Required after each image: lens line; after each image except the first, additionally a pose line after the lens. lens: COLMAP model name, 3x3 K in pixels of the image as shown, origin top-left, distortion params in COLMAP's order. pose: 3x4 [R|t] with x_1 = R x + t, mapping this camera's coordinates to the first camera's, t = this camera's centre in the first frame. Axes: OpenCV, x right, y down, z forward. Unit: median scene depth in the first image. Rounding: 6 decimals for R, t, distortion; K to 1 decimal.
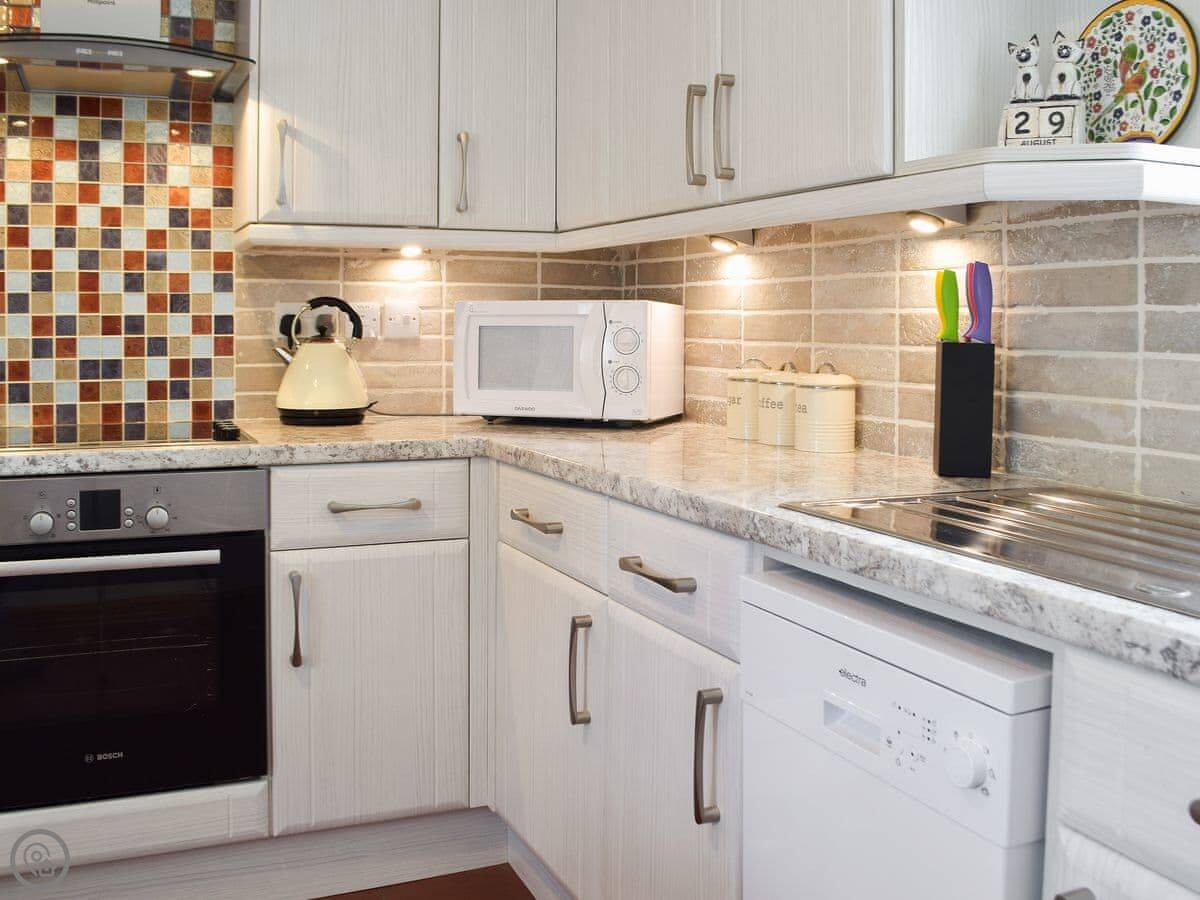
lens RADIAL K [[1099.9, 0, 600.8], [0, 1099.9, 324.3], [0, 0, 1]] dist [-0.012345, -0.123215]
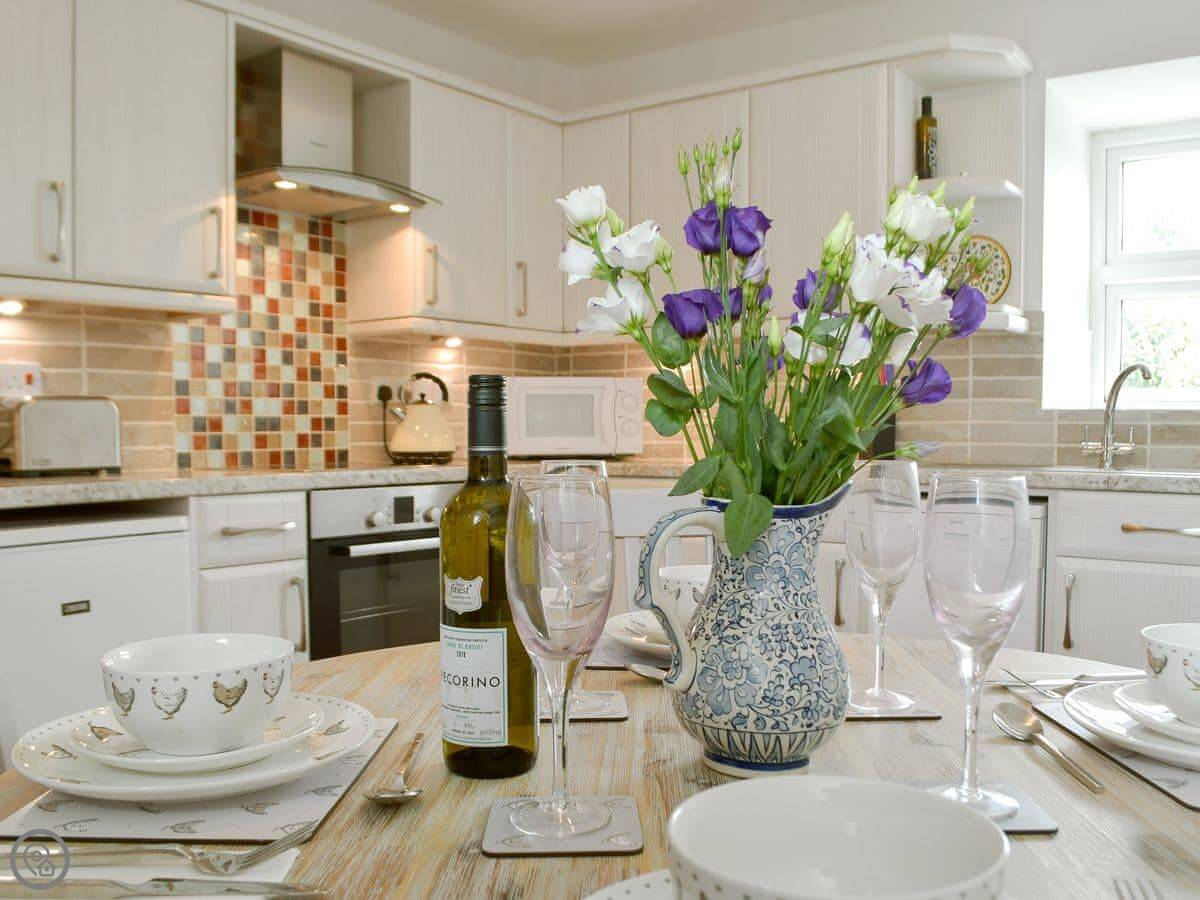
lens RADIAL K [[1113.3, 0, 580.6], [0, 1113.3, 451.6], [0, 0, 1]] dist [-0.007937, -0.016835]
pose [[0.856601, -0.014399, 0.515779, -0.822579], [0.008780, 0.999873, 0.013332, 0.059262], [-0.515905, -0.006892, 0.856618, -0.314353]]
